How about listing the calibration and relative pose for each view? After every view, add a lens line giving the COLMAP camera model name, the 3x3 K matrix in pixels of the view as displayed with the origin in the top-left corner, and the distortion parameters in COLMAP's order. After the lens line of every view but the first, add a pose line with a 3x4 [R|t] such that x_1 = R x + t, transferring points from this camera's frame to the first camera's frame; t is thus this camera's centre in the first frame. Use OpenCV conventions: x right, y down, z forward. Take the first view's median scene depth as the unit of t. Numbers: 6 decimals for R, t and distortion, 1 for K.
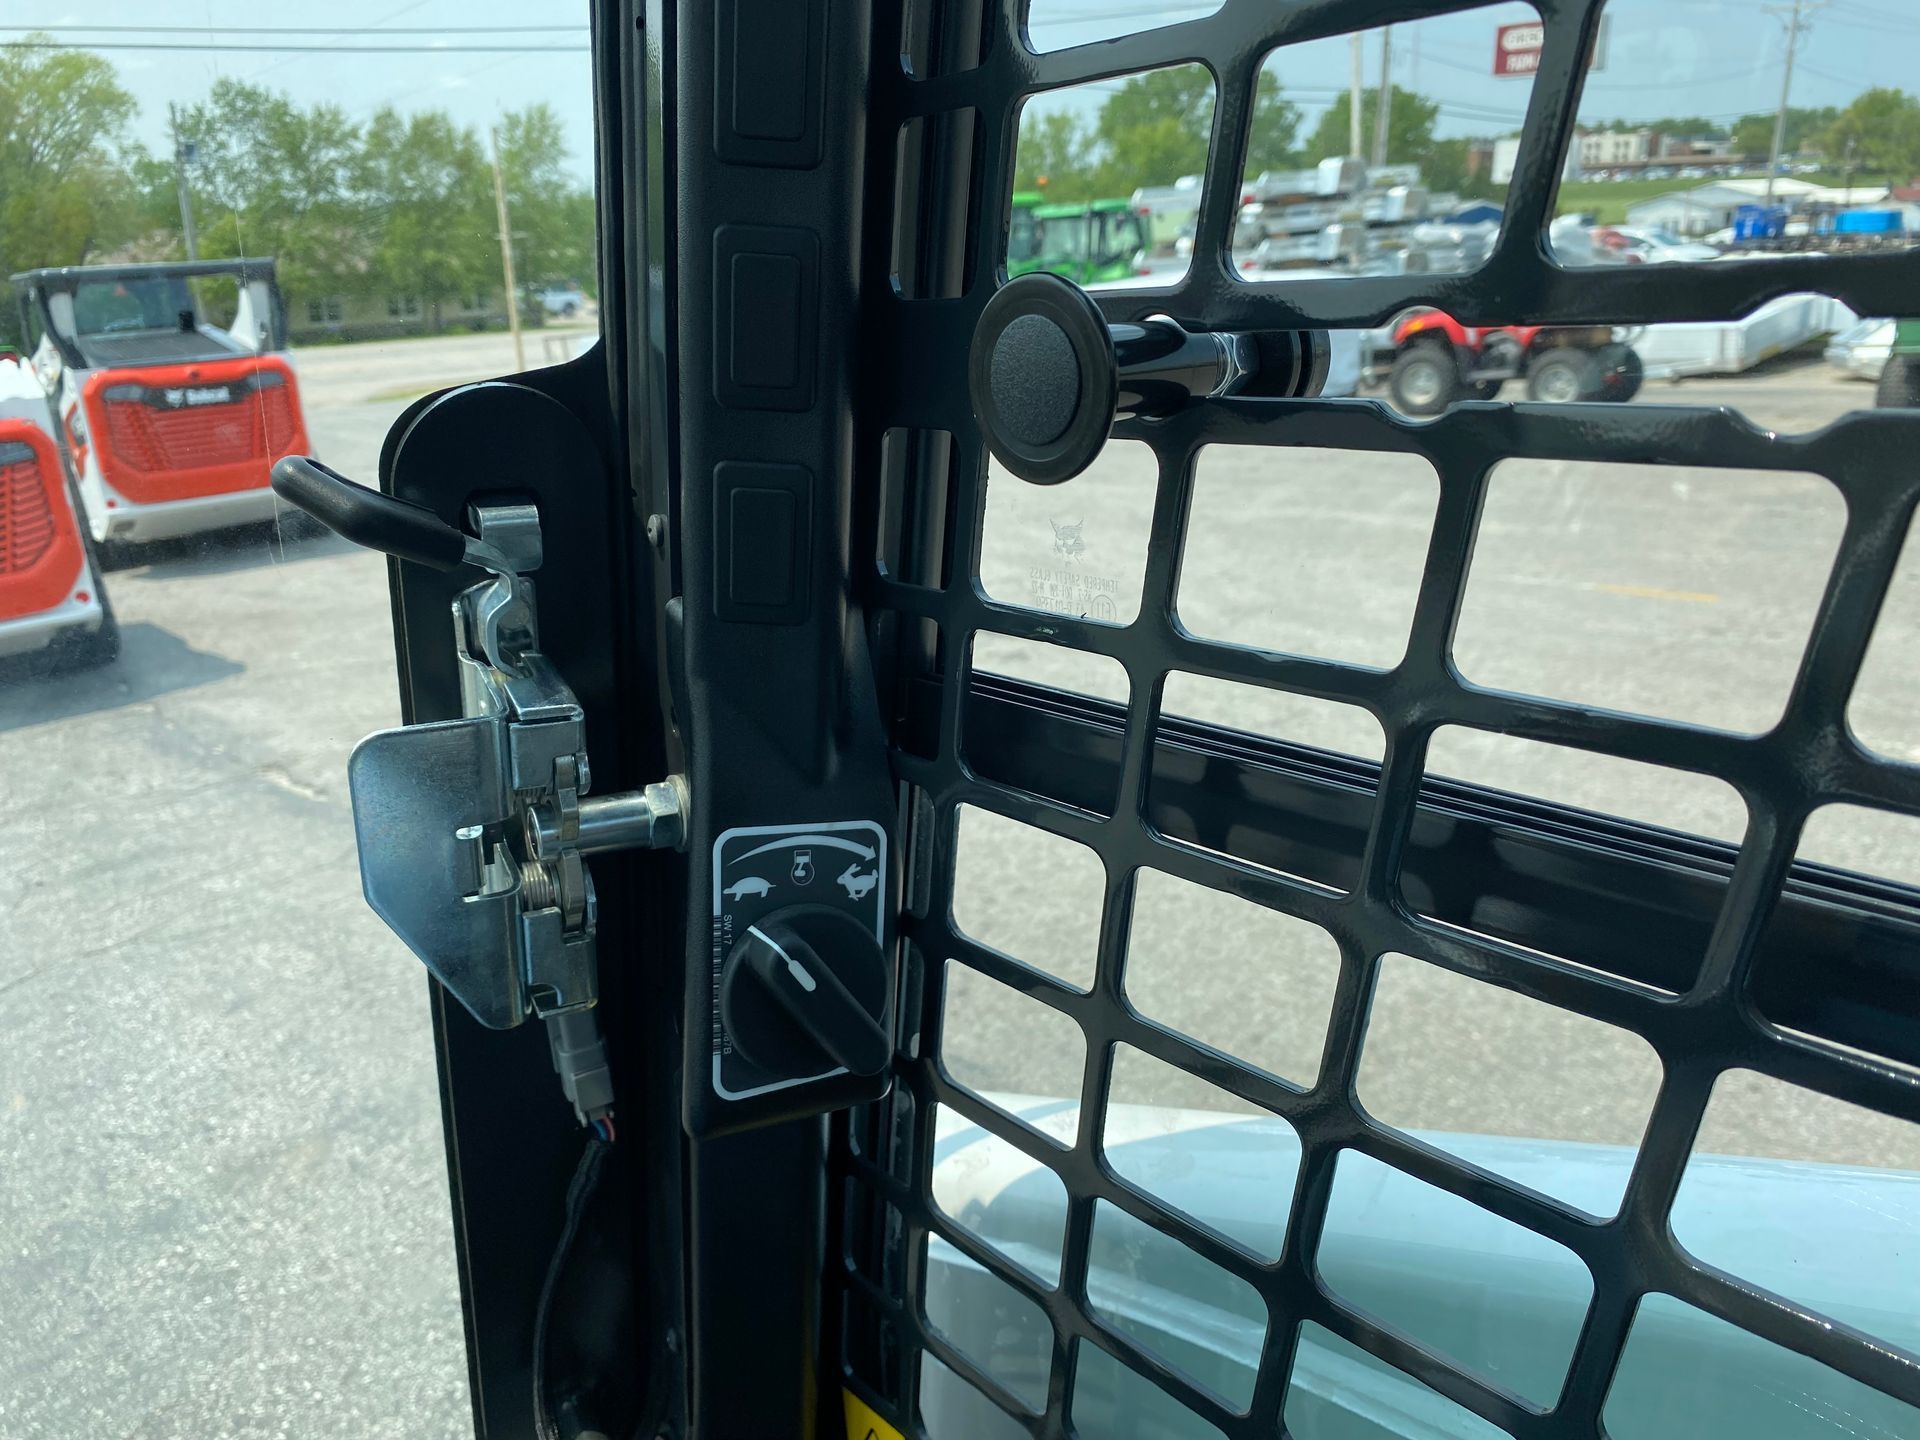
lens RADIAL K [[1475.3, 0, 951.9], [0, 1475.3, 714.2], [0, 0, 1]] dist [0.011342, -0.003581]
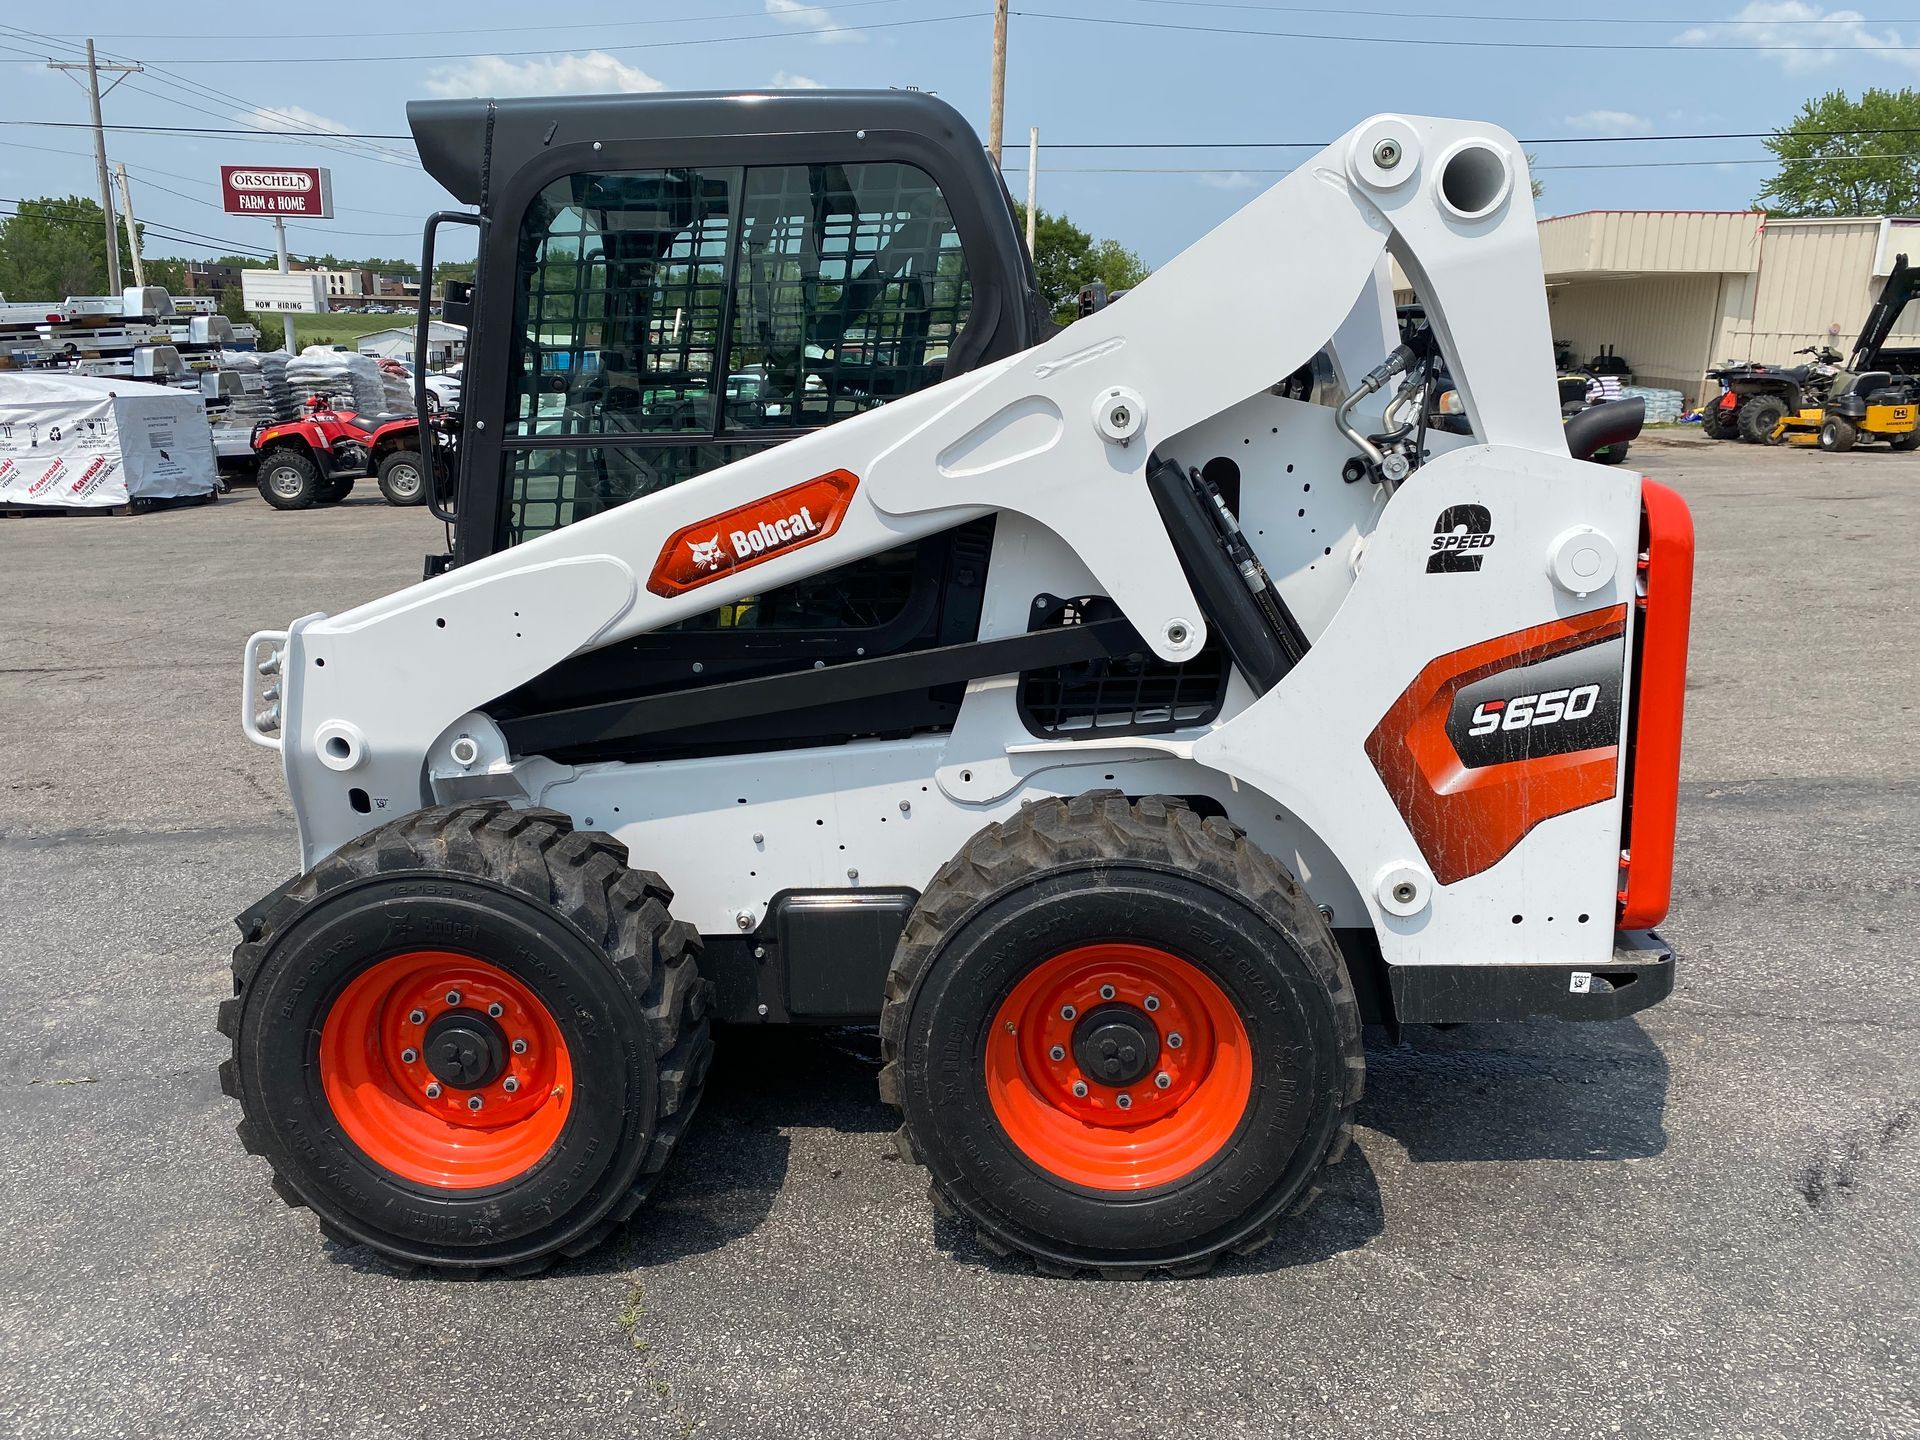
lens RADIAL K [[1475.3, 0, 980.0], [0, 1475.3, 690.5], [0, 0, 1]] dist [0.011342, -0.003581]
pose [[0.695028, -0.122585, 0.708455, -0.096625], [0.189853, 0.981676, -0.016394, 0.040857], [-0.693463, 0.145897, 0.705566, -0.123577]]
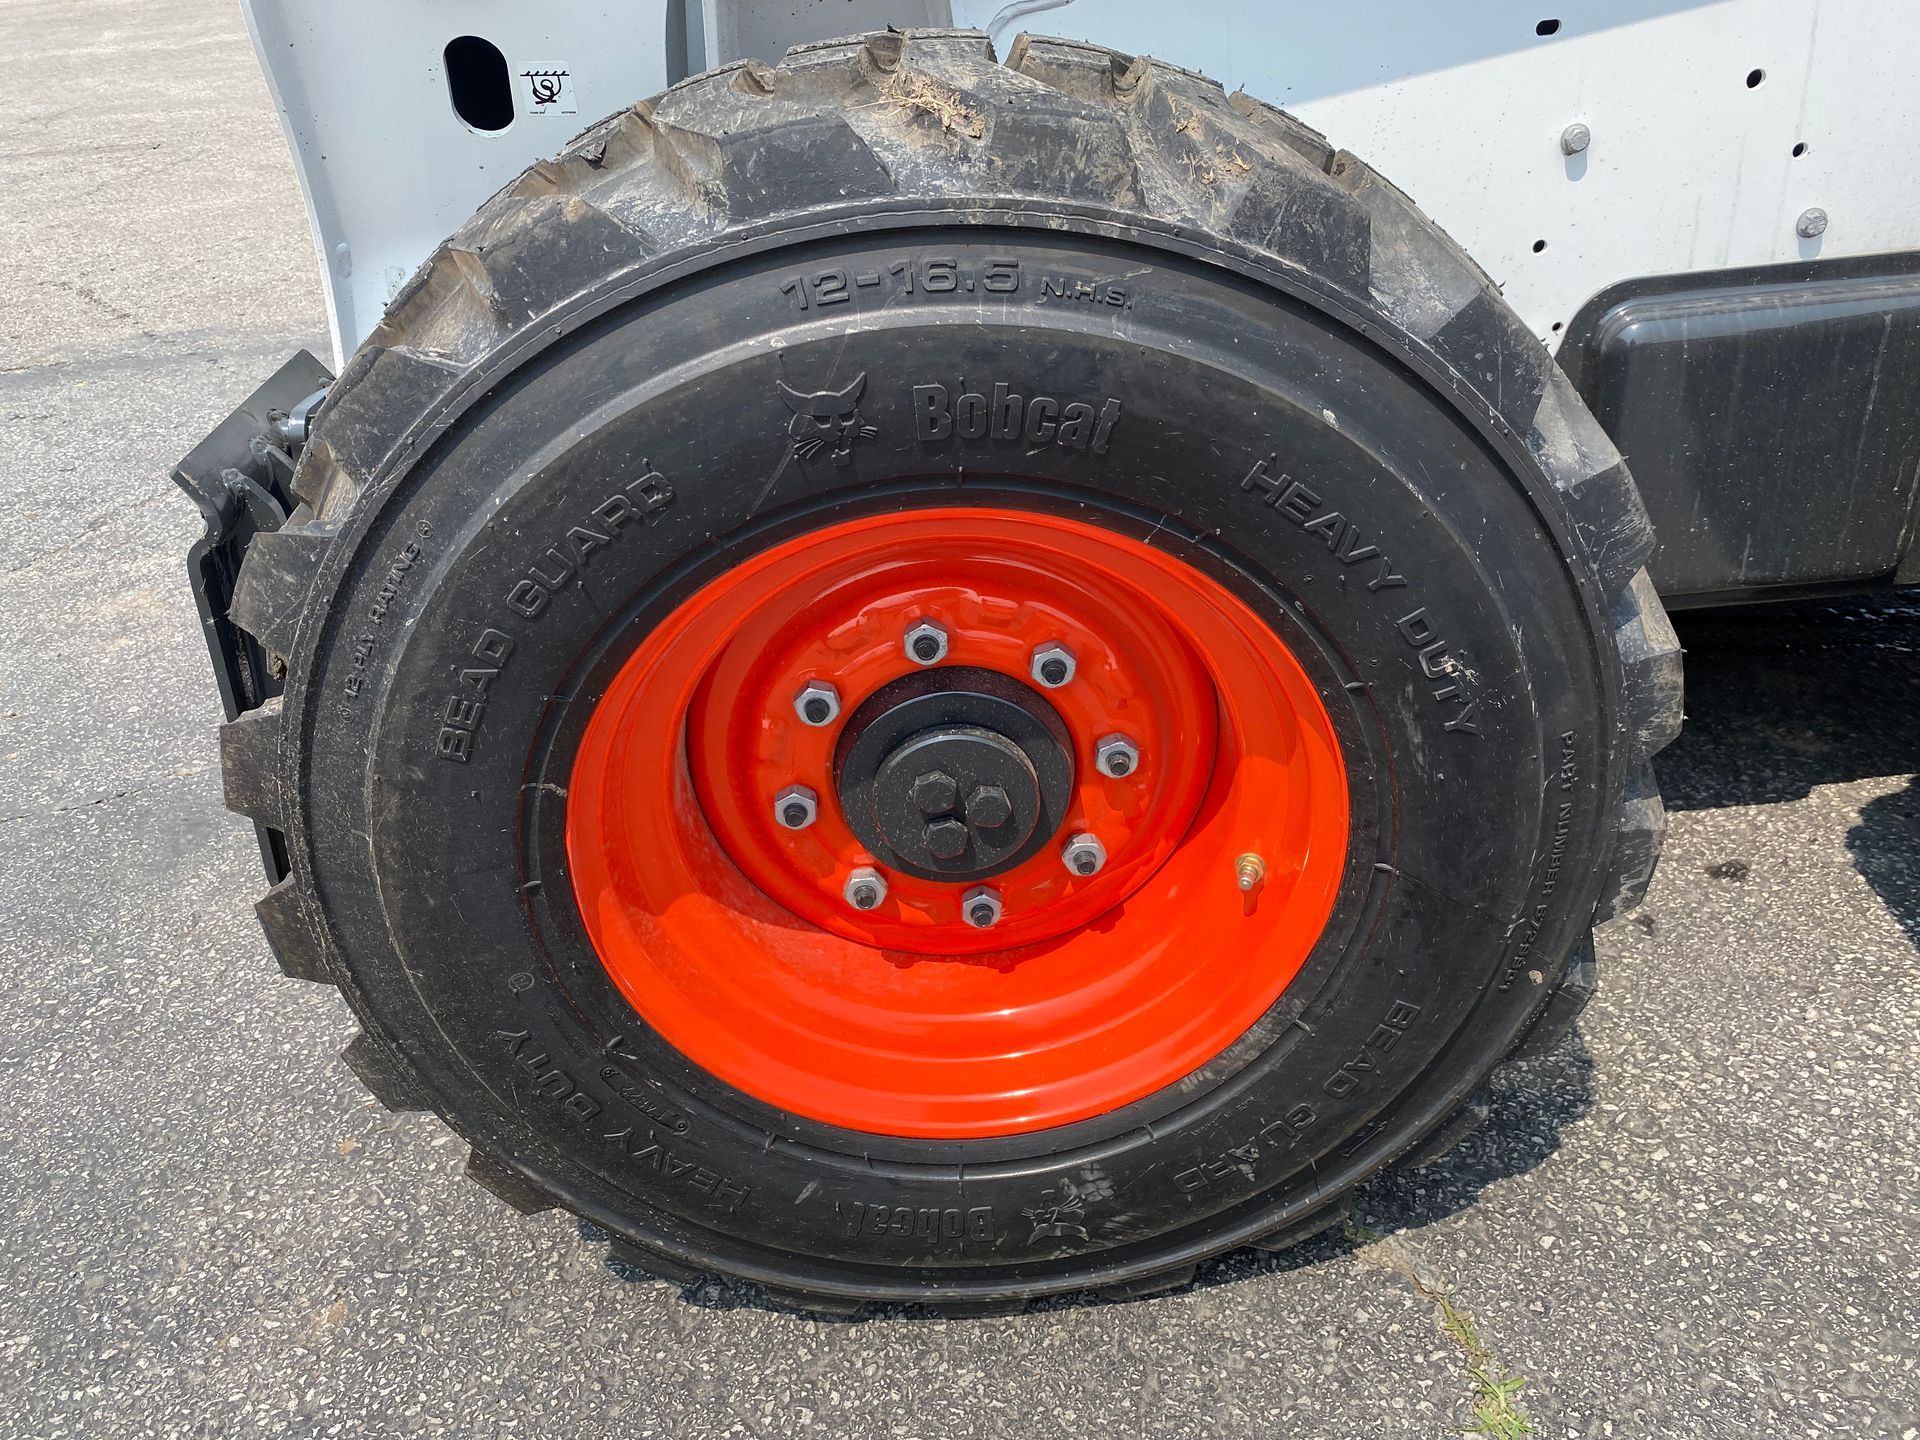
lens RADIAL K [[1475.3, 0, 962.2], [0, 1475.3, 693.7], [0, 0, 1]] dist [0.011342, -0.003581]
pose [[0.628071, -0.396358, 0.669647, -0.070436], [0.258303, 0.917954, 0.301064, 0.044900], [-0.734035, -0.016118, 0.678921, -0.031805]]
